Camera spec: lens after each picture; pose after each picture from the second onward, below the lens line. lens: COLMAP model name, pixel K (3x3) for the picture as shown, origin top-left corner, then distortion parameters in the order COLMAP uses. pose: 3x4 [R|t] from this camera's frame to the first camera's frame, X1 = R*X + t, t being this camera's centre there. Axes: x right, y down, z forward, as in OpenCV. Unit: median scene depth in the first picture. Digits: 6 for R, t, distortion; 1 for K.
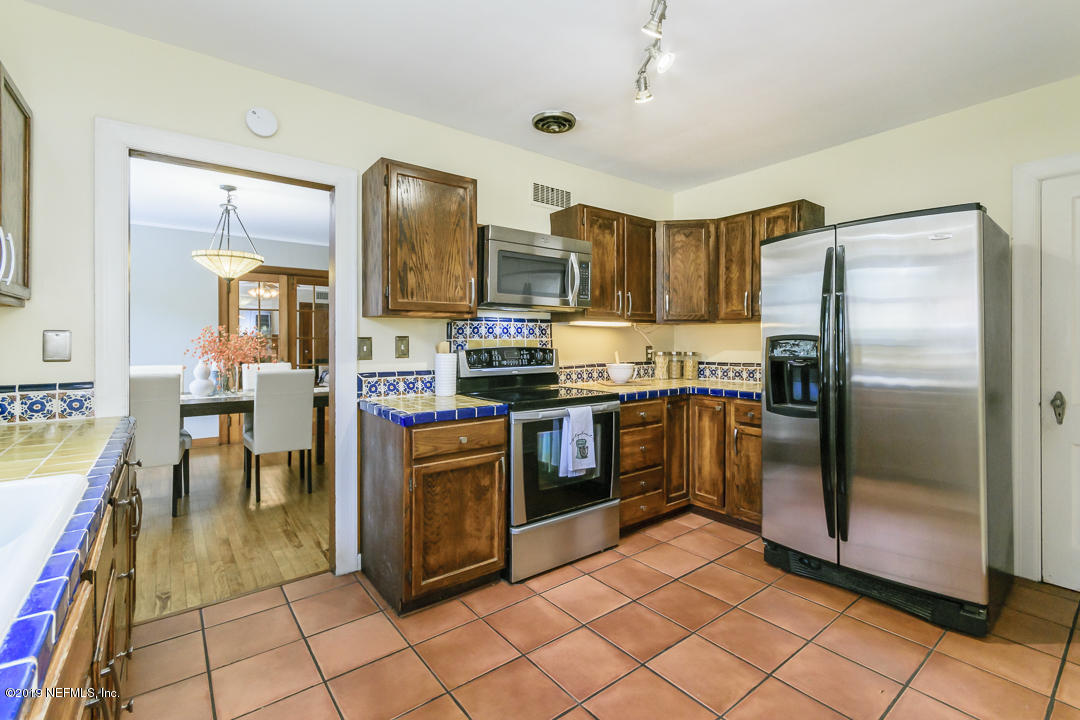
lens RADIAL K [[482.6, 0, 535.7], [0, 482.6, 339.7], [0, 0, 1]] dist [0.001363, 0.000369]
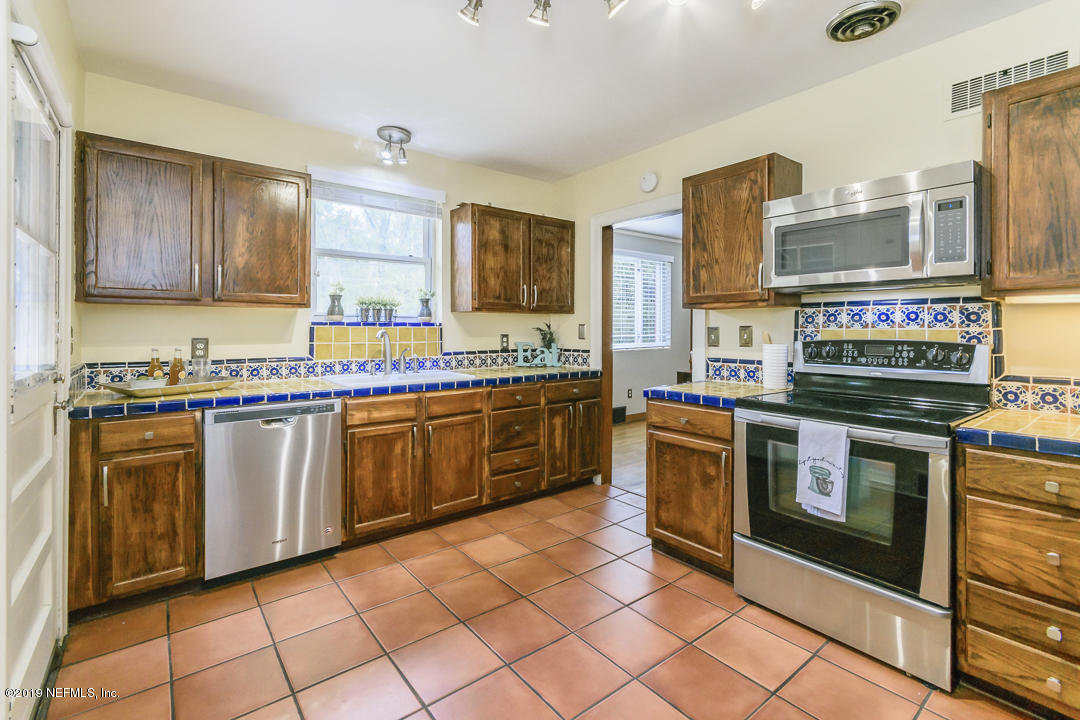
lens RADIAL K [[482.6, 0, 526.6], [0, 482.6, 327.3], [0, 0, 1]] dist [0.001363, 0.000369]
pose [[-0.004706, -0.003237, -0.999984, 0.786688], [-0.003118, 0.999990, -0.003222, 0.000511], [0.999984, 0.003103, -0.004716, 0.540588]]
